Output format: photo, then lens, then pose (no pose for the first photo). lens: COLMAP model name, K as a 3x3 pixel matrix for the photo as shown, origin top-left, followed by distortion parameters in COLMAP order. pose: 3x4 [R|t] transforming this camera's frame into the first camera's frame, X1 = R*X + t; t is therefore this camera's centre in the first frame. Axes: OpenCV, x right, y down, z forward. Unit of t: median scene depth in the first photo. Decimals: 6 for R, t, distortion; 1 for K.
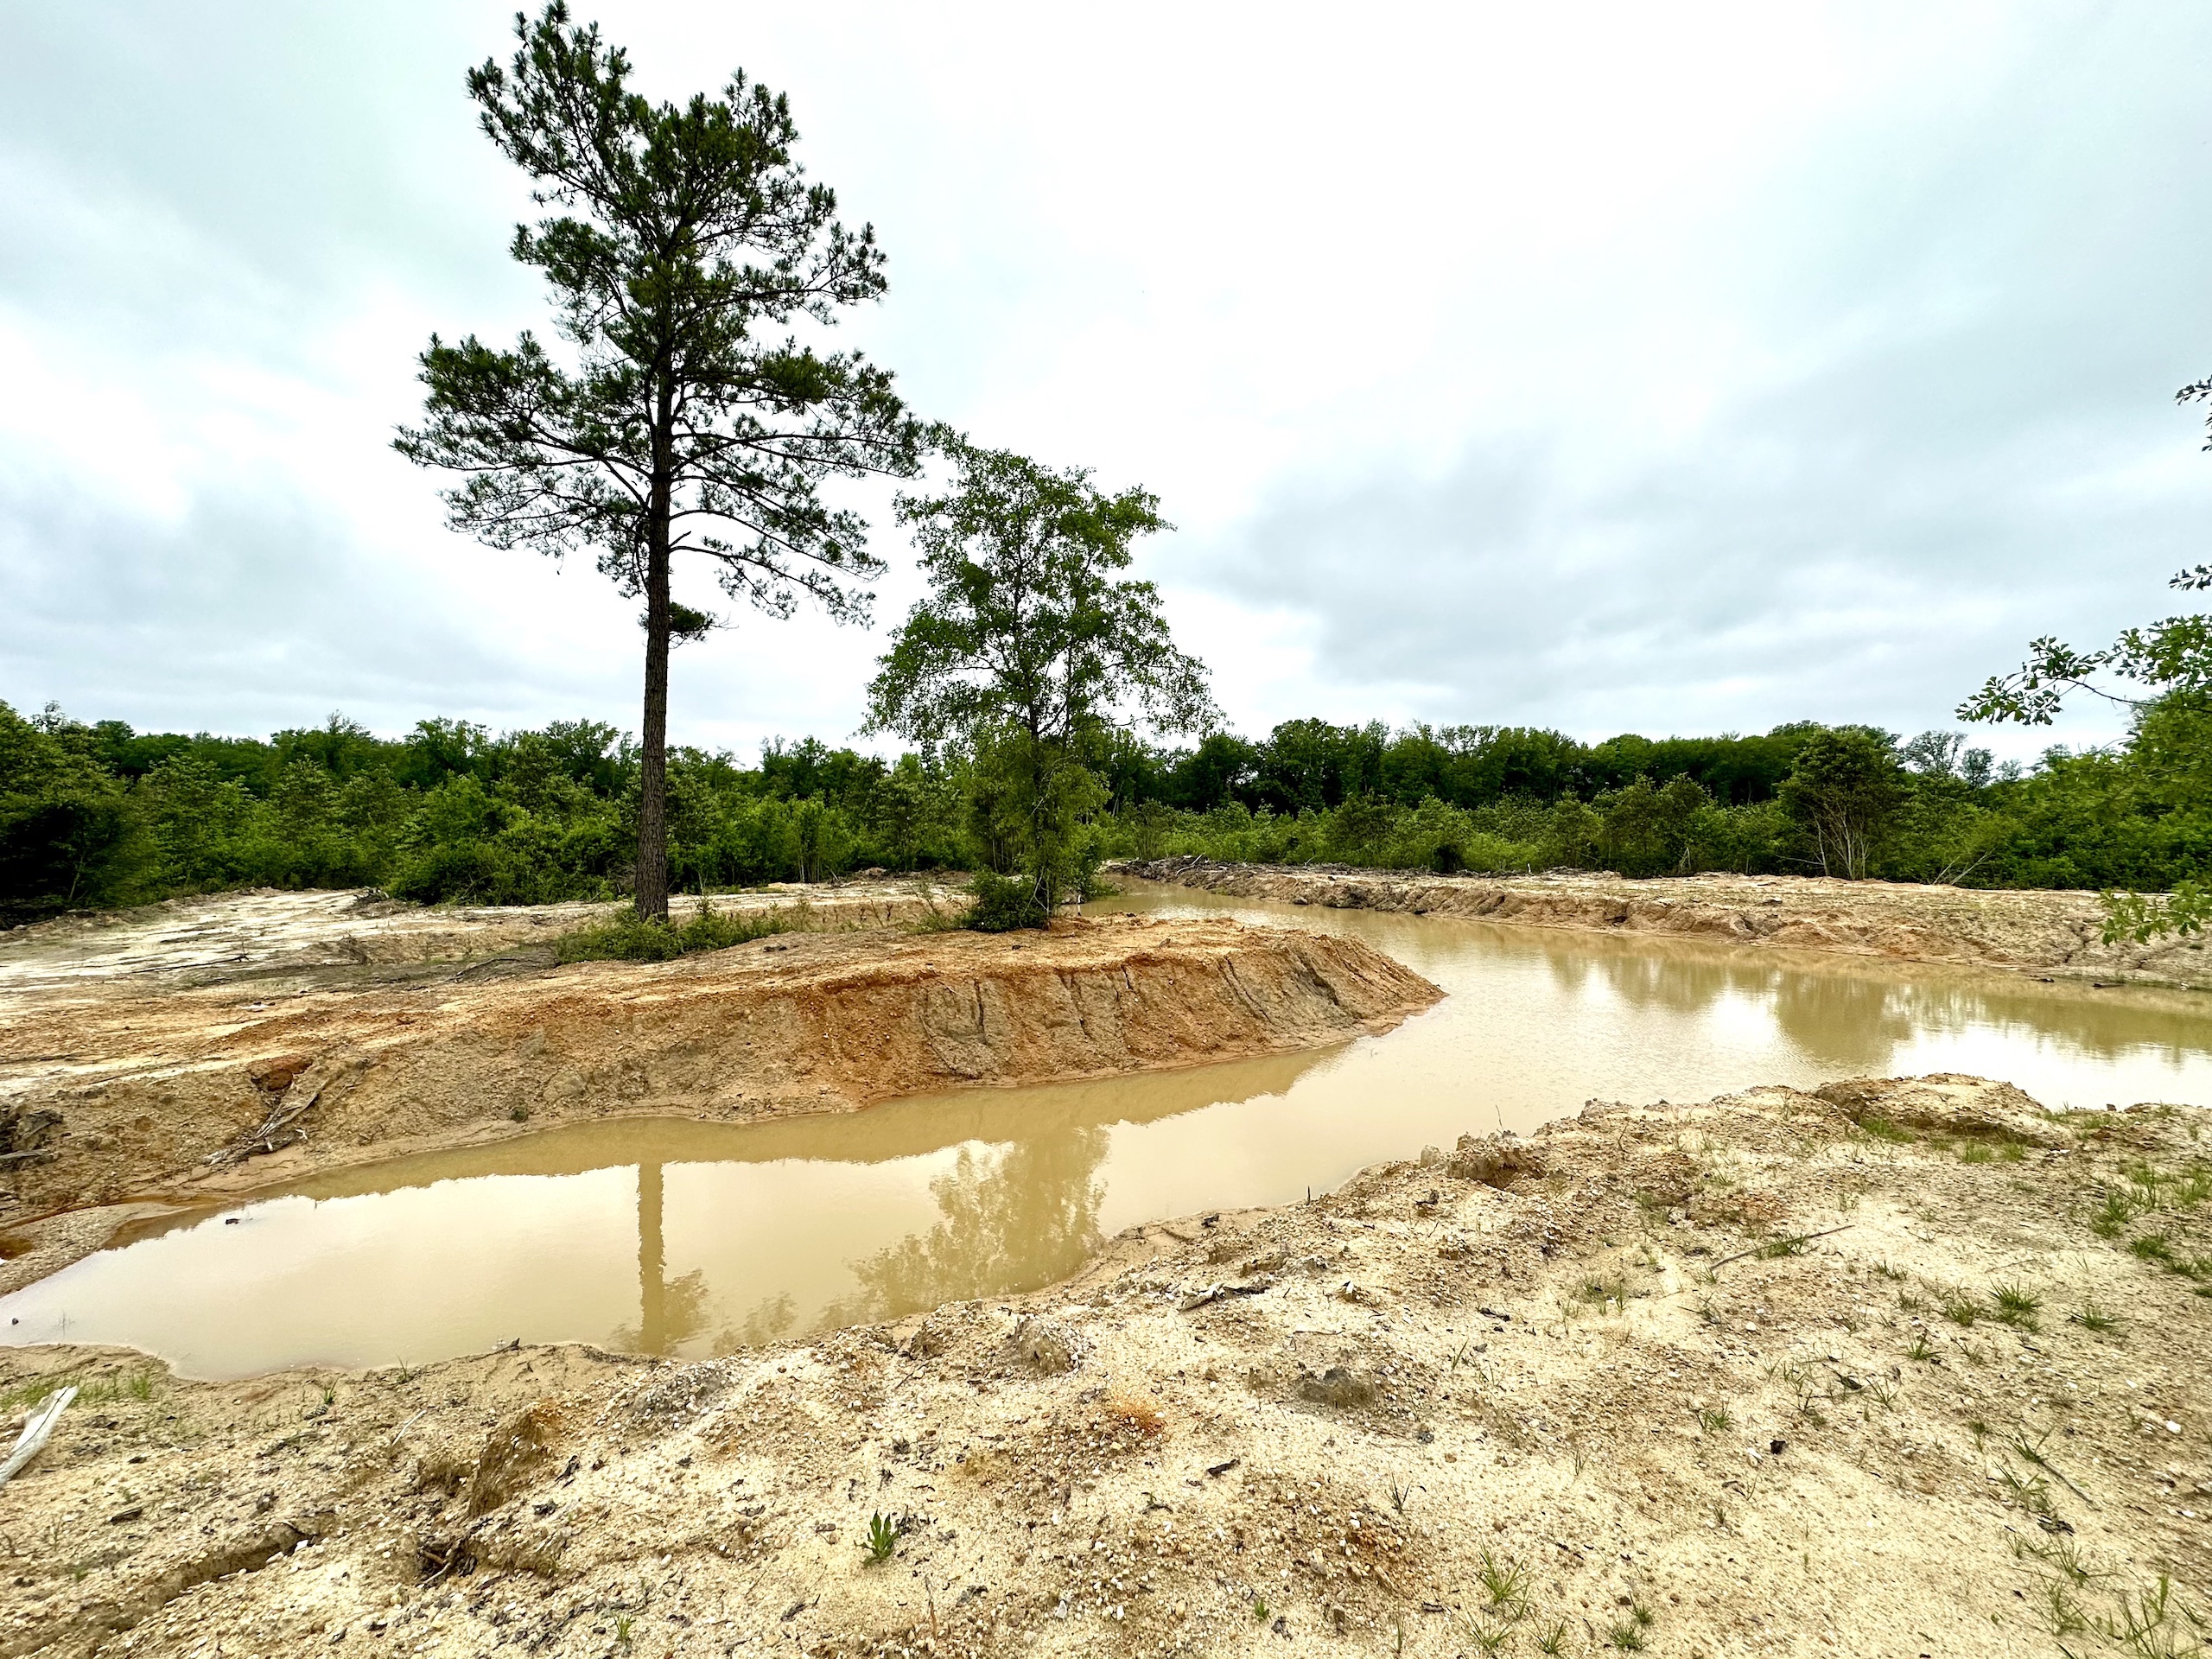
lens RADIAL K [[875.2, 0, 1113.5], [0, 875.2, 832.8], [0, 0, 1]] dist [-0.001867, -0.000241]
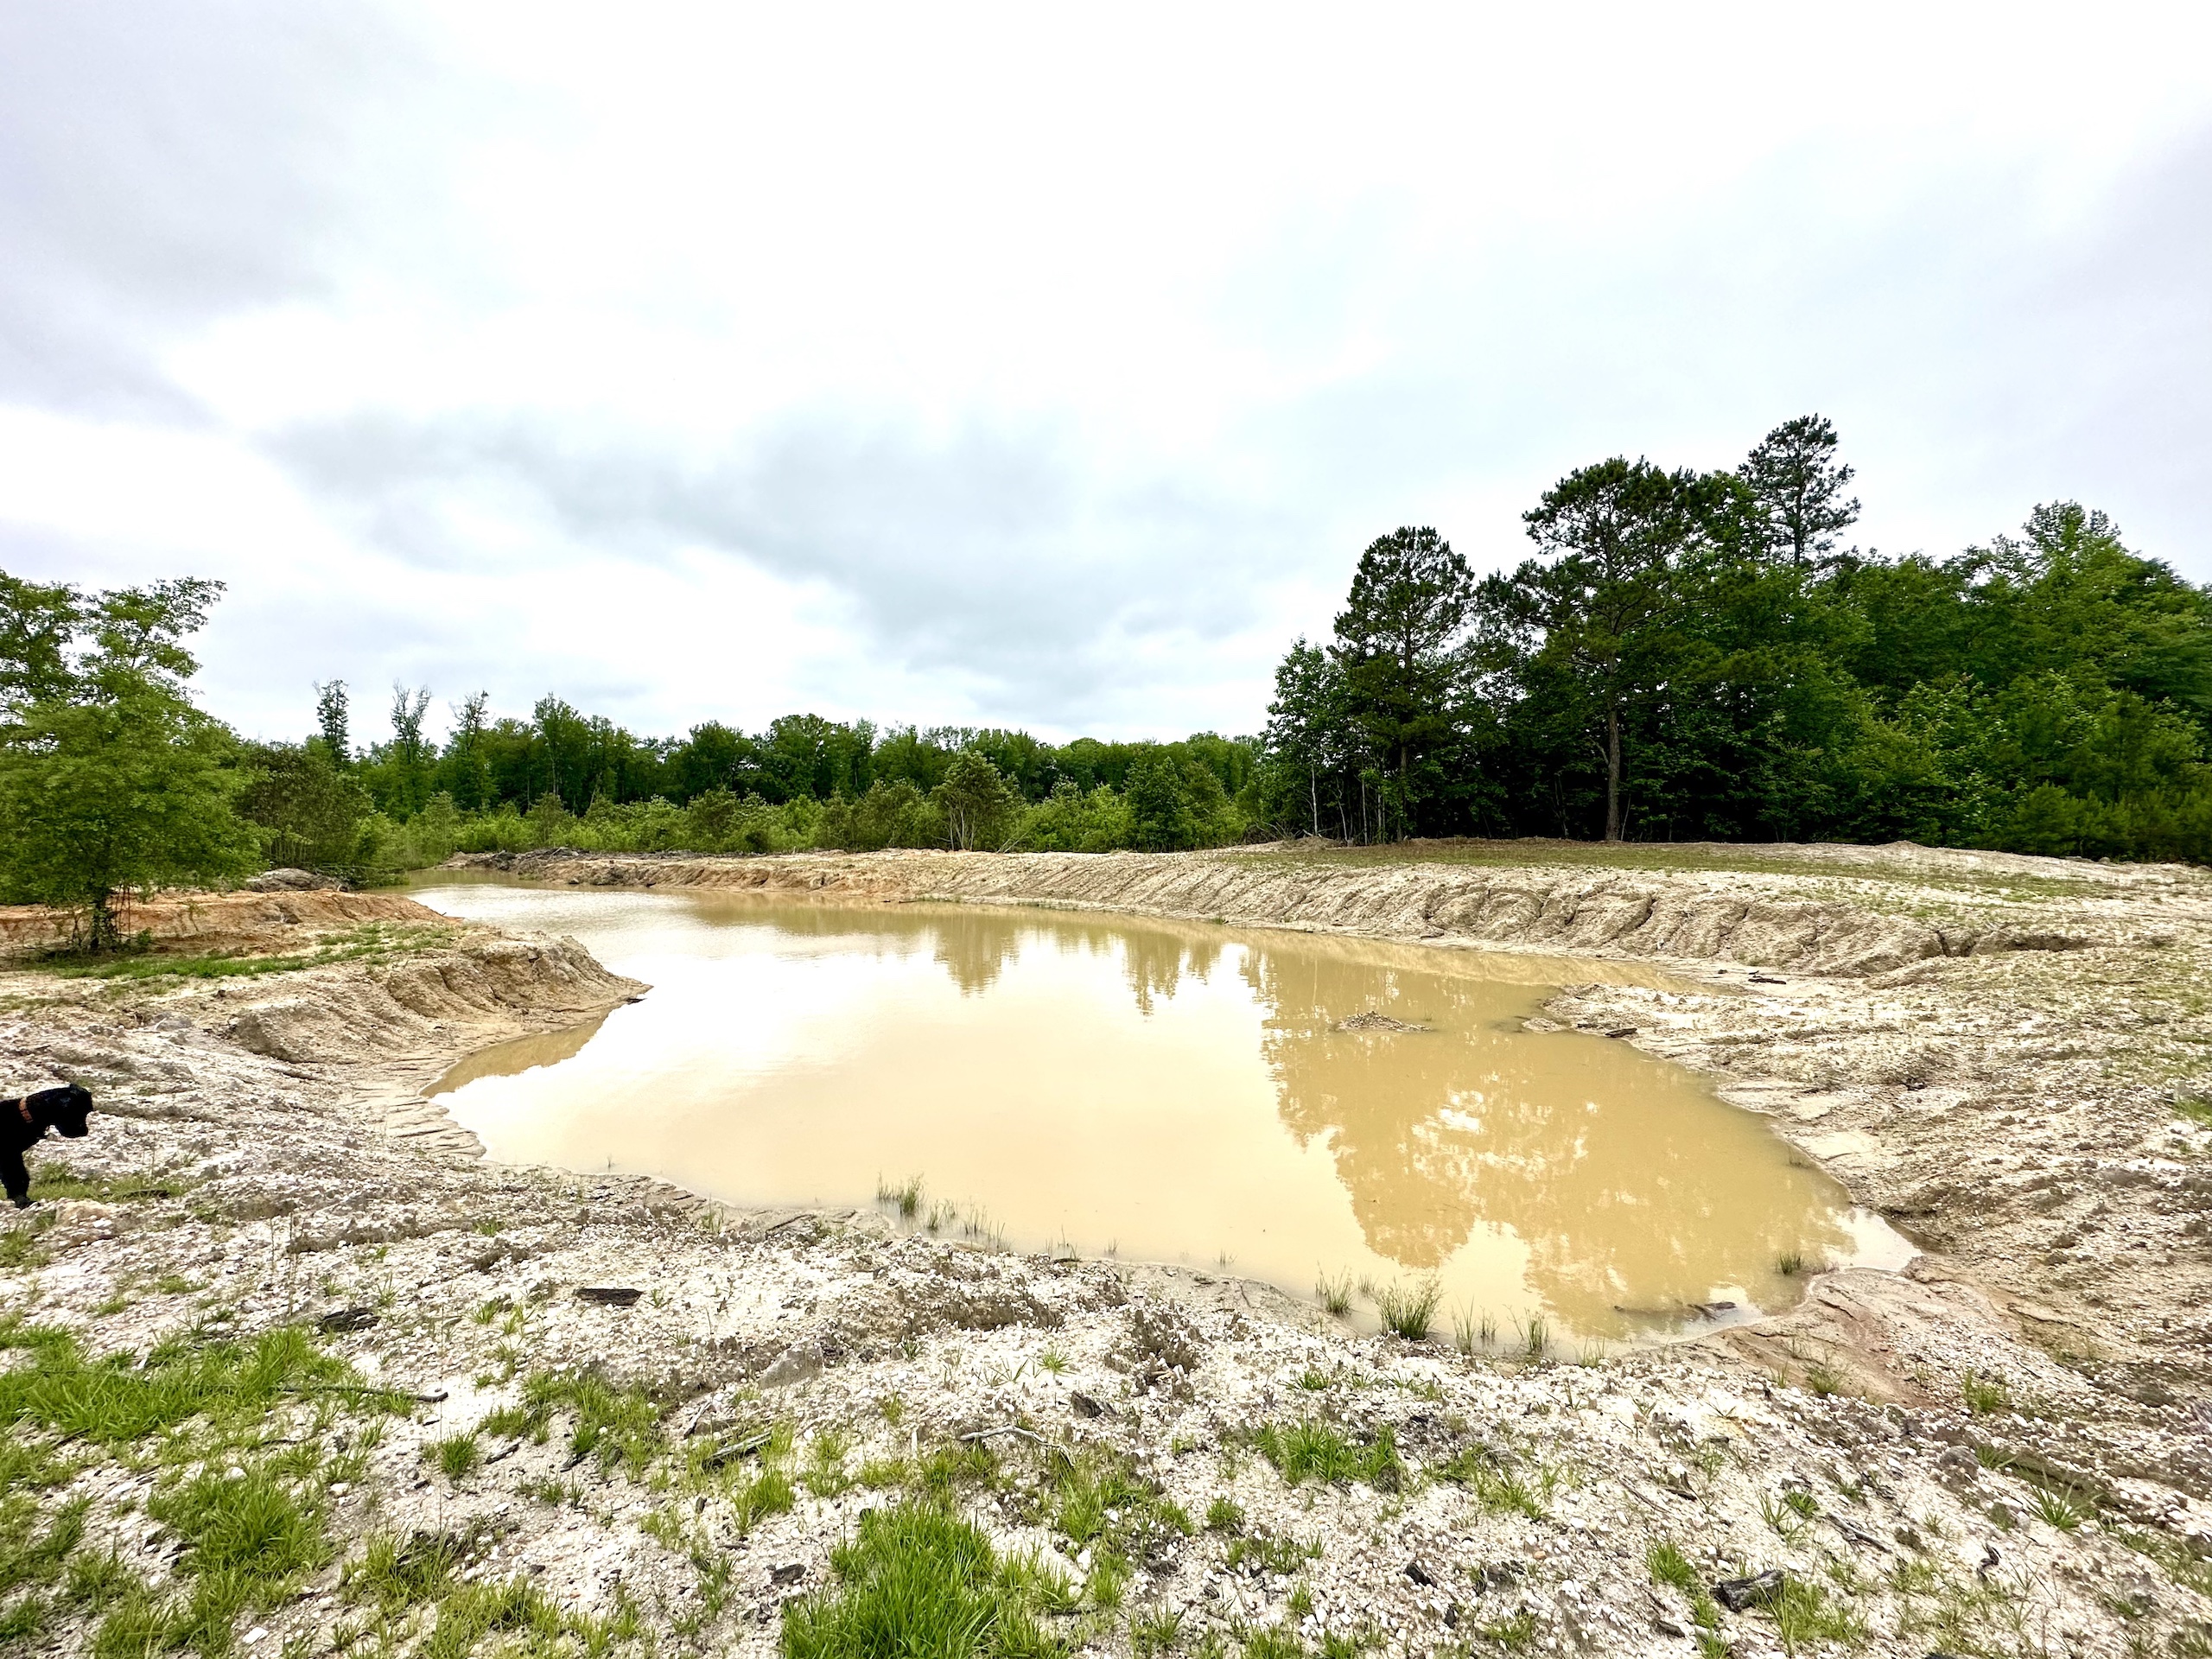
lens RADIAL K [[875.2, 0, 1106.1], [0, 875.2, 830.4], [0, 0, 1]] dist [-0.001867, -0.000241]
pose [[0.895433, -0.017495, 0.444852, 0.079858], [0.013658, 0.999837, 0.011829, 0.000738], [-0.444986, -0.004517, 0.895526, -0.099123]]
